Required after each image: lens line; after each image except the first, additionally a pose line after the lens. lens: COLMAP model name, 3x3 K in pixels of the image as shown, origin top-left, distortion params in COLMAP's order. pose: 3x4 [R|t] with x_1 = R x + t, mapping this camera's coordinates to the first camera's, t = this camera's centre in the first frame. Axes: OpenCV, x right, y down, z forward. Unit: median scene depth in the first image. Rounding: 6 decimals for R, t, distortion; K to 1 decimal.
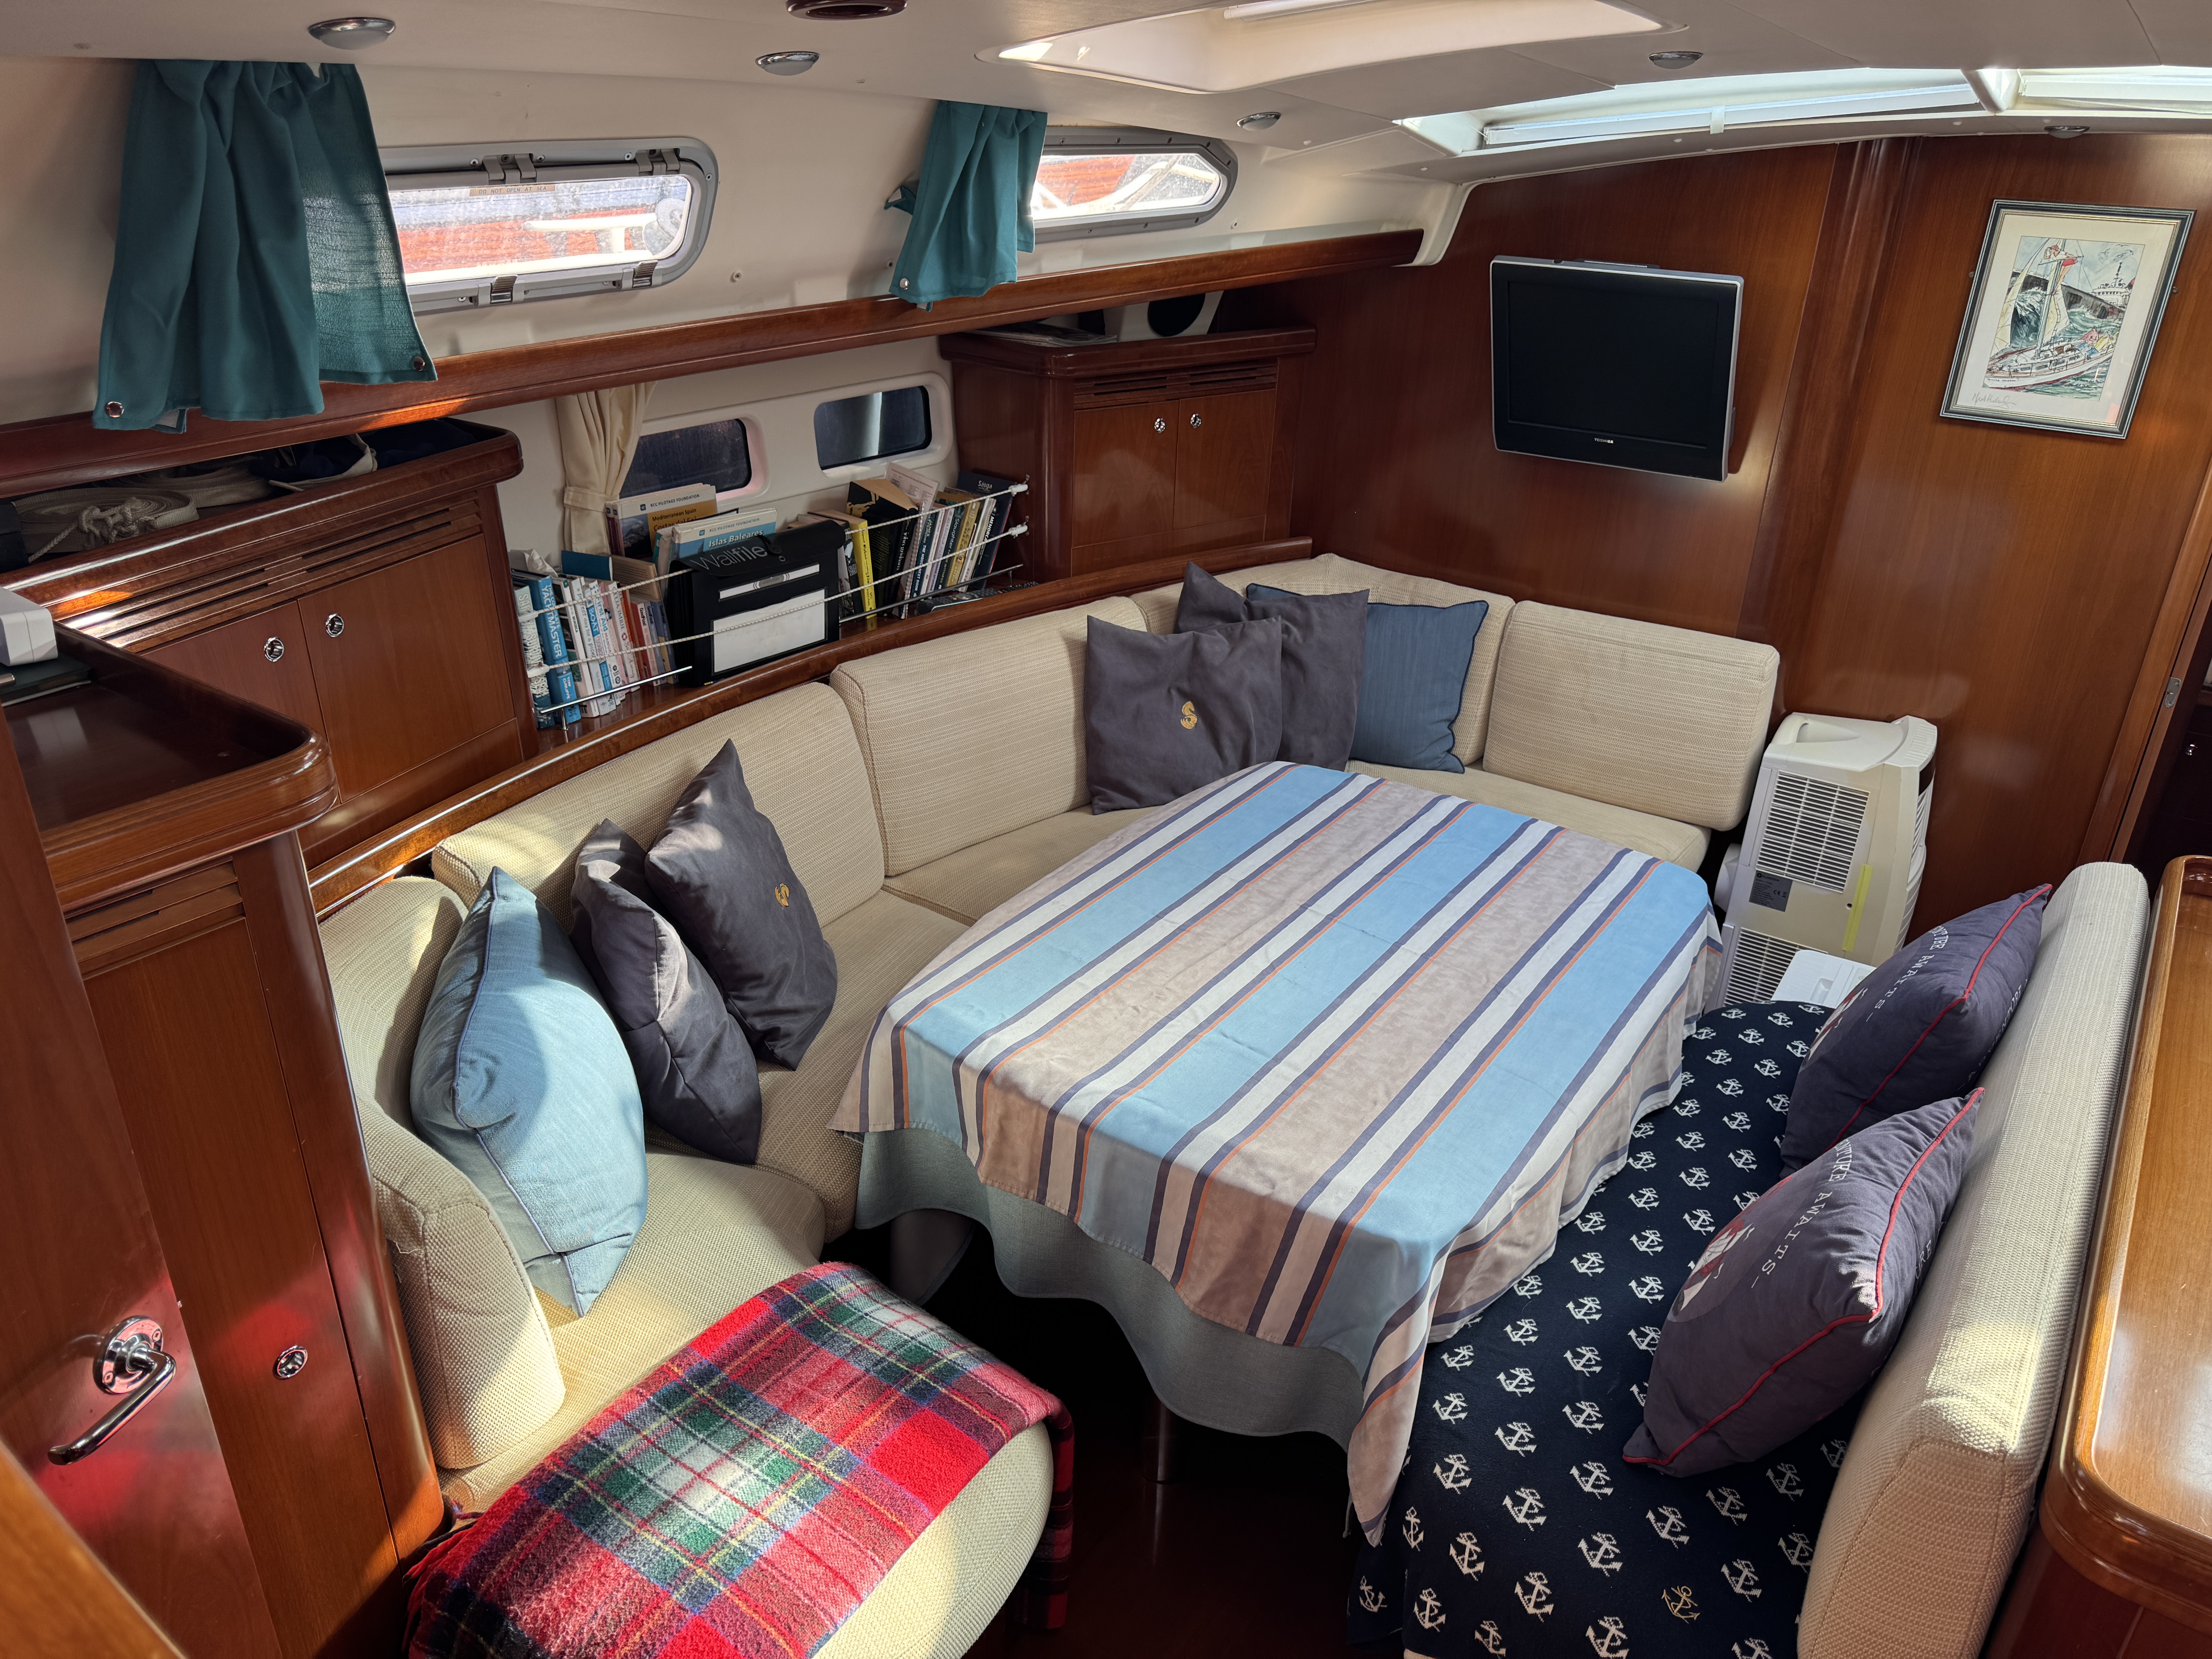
lens RADIAL K [[1560.0, 0, 1120.4], [0, 1560.0, 815.1], [0, 0, 1]] dist [0.151512, -0.242645]
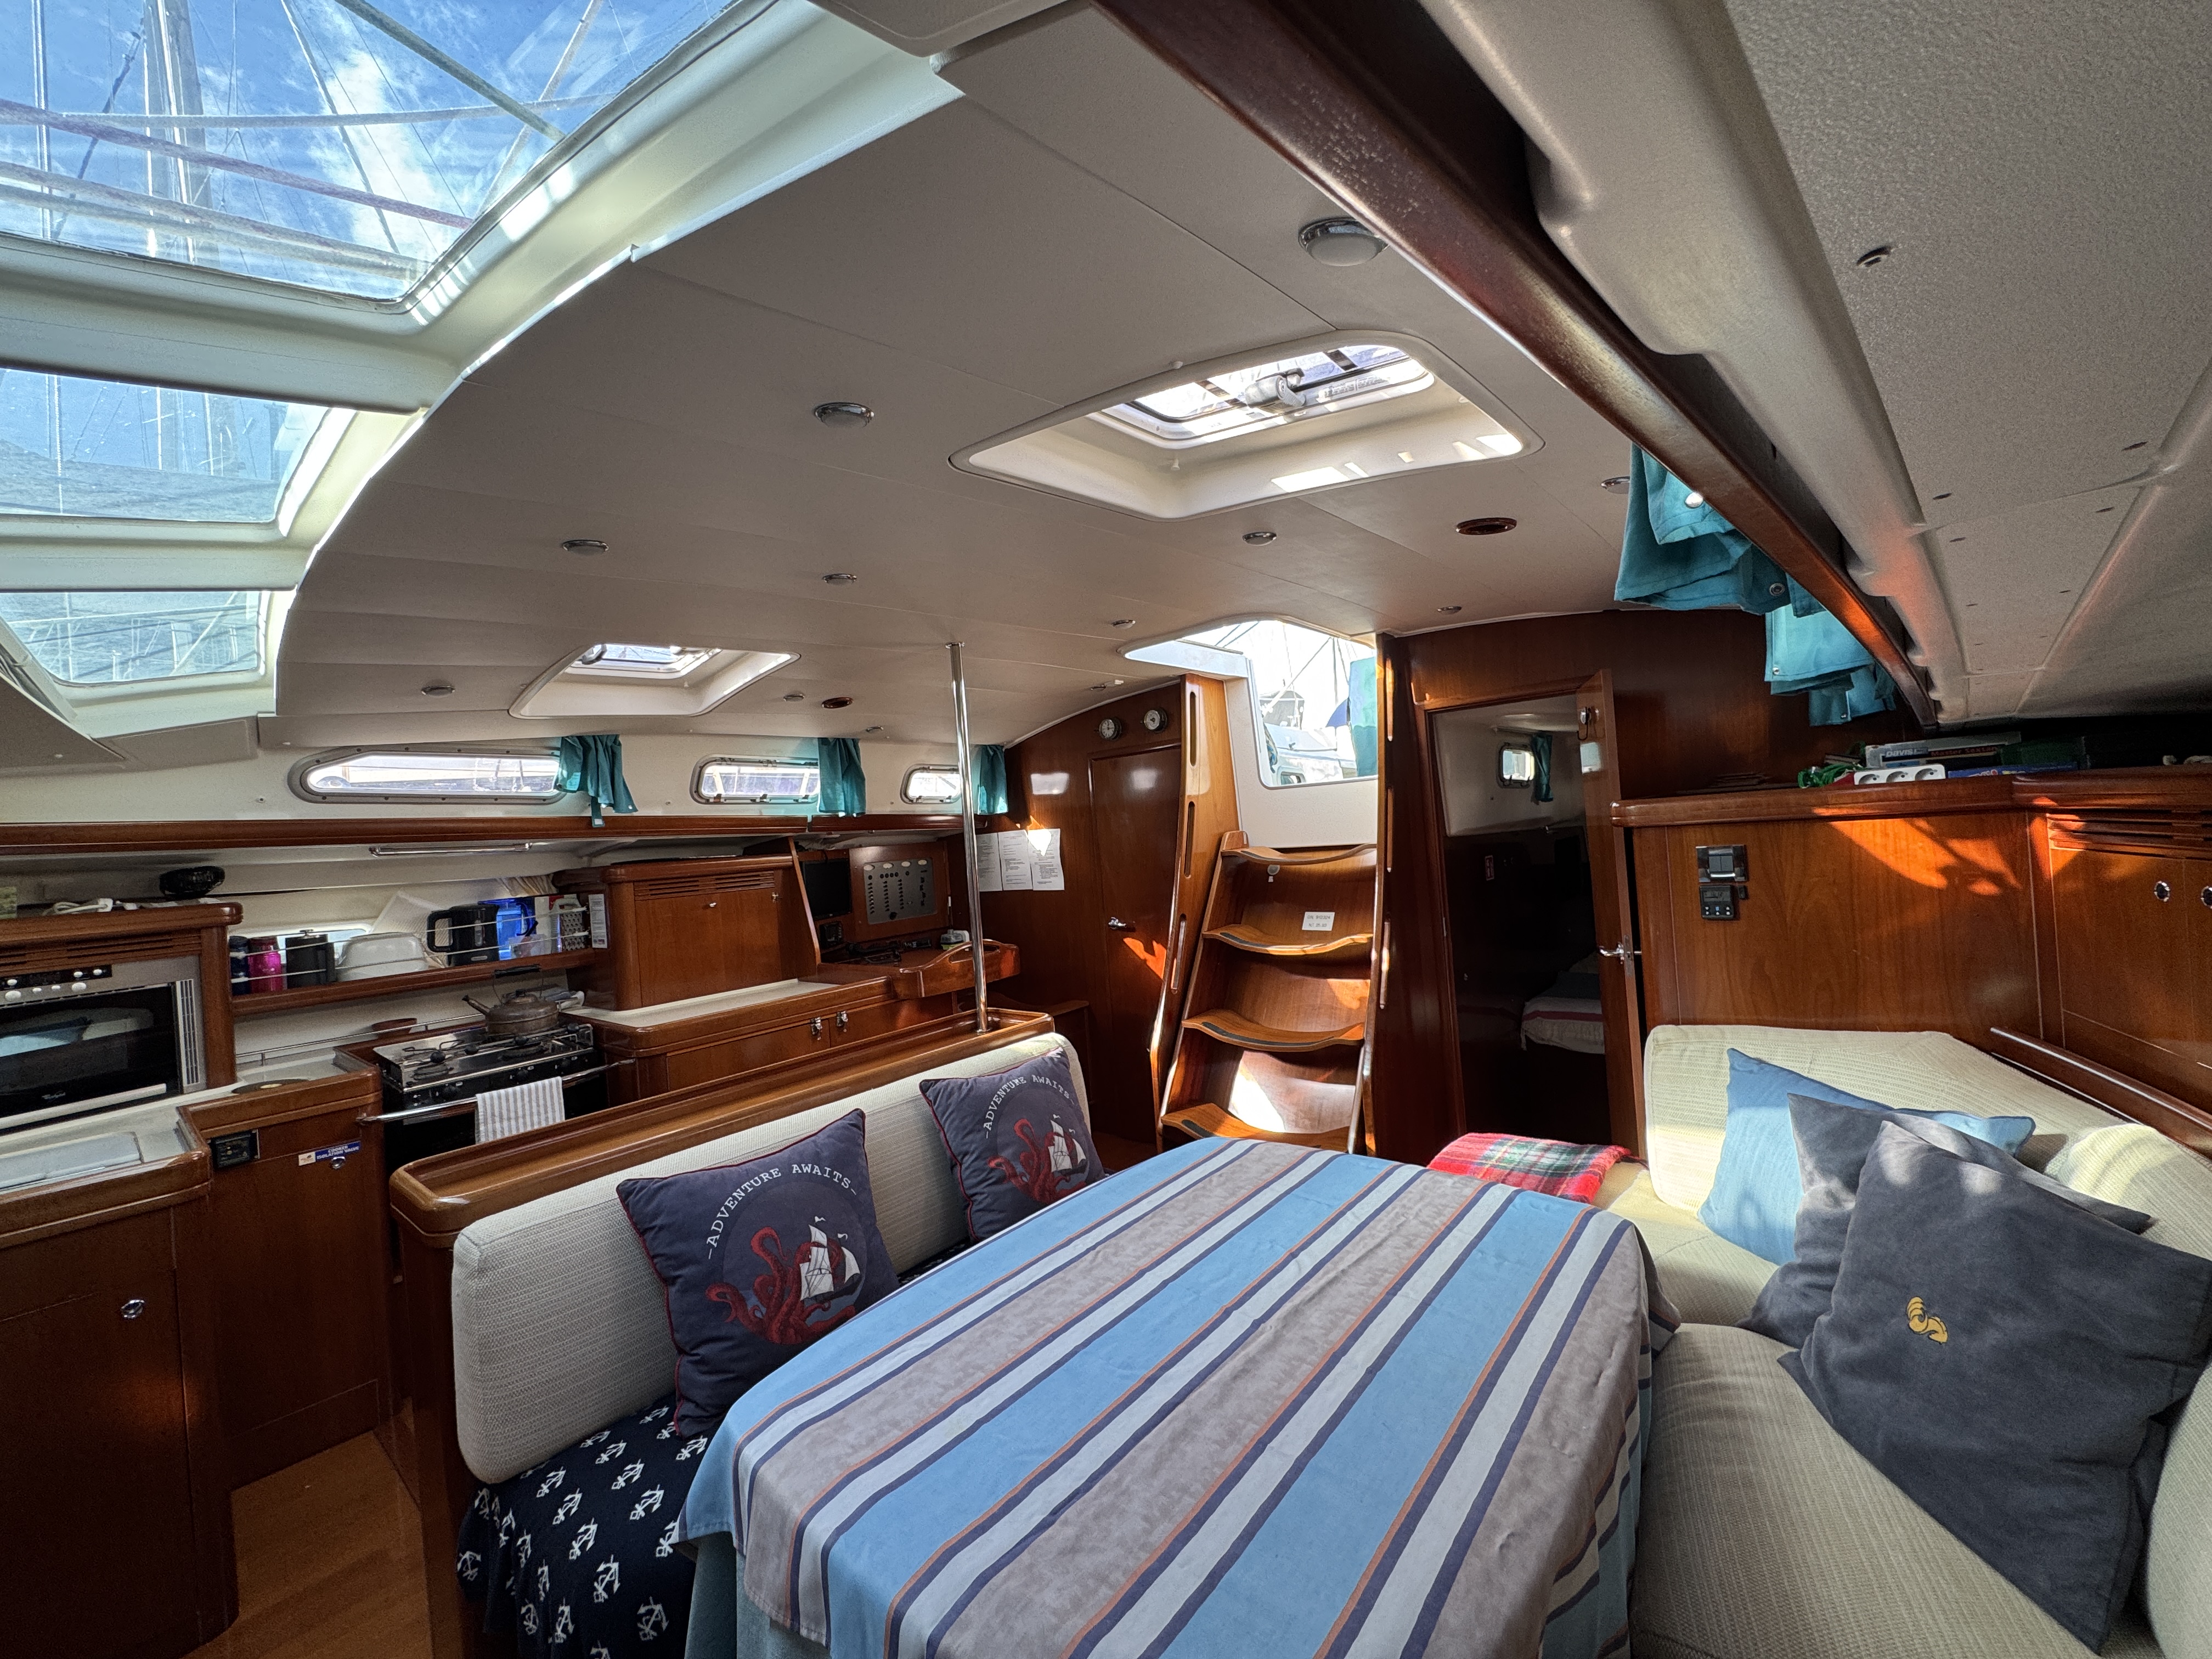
lens RADIAL K [[882.0, 0, 1102.8], [0, 882.0, 828.9], [0, 0, 1]] dist [-0.002895, -0.000699]
pose [[-0.993748, 0.043936, 0.102640, 0.124759], [0.083551, 0.902442, 0.422631, -0.352026], [-0.074058, 0.428564, -0.900471, 1.179037]]
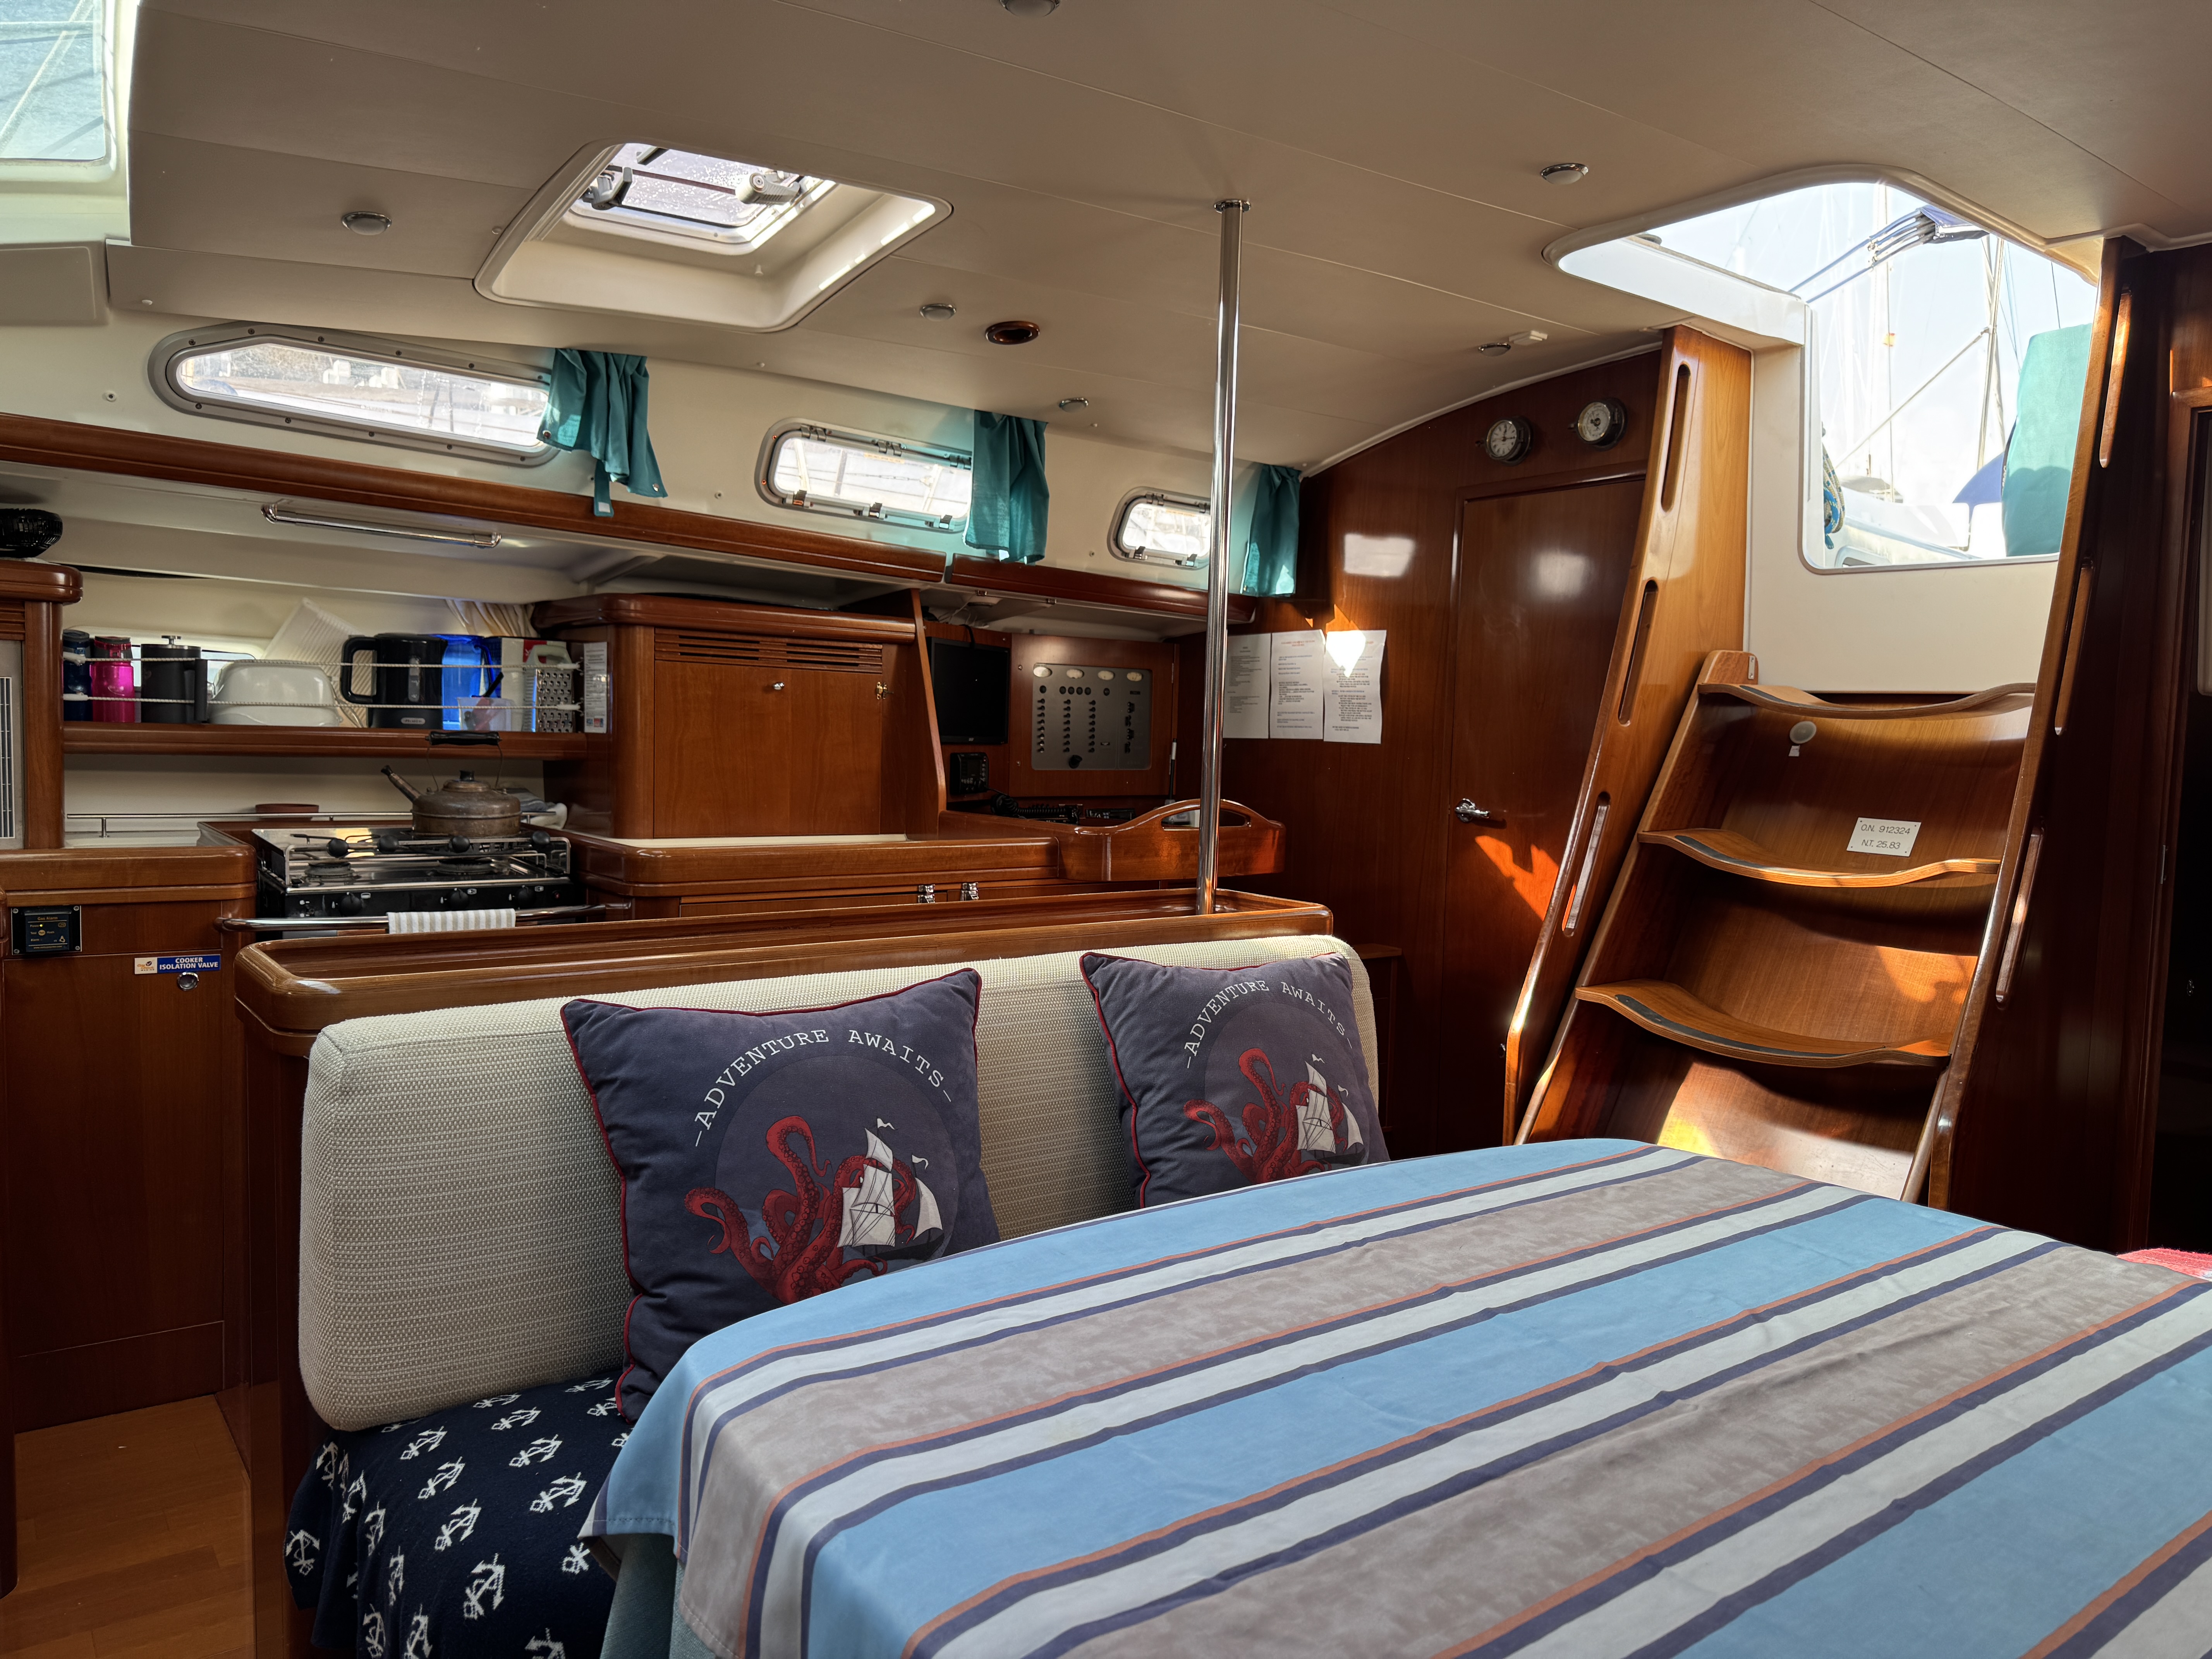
lens RADIAL K [[1555.0, 0, 1117.1], [0, 1555.0, 852.9], [0, 0, 1]] dist [0.074418, -0.106698]
pose [[-0.946954, -0.085079, 0.309904, 0.124341], [0.080283, 0.871118, 0.484467, -0.260457], [-0.311181, 0.483648, -0.818078, 1.184213]]
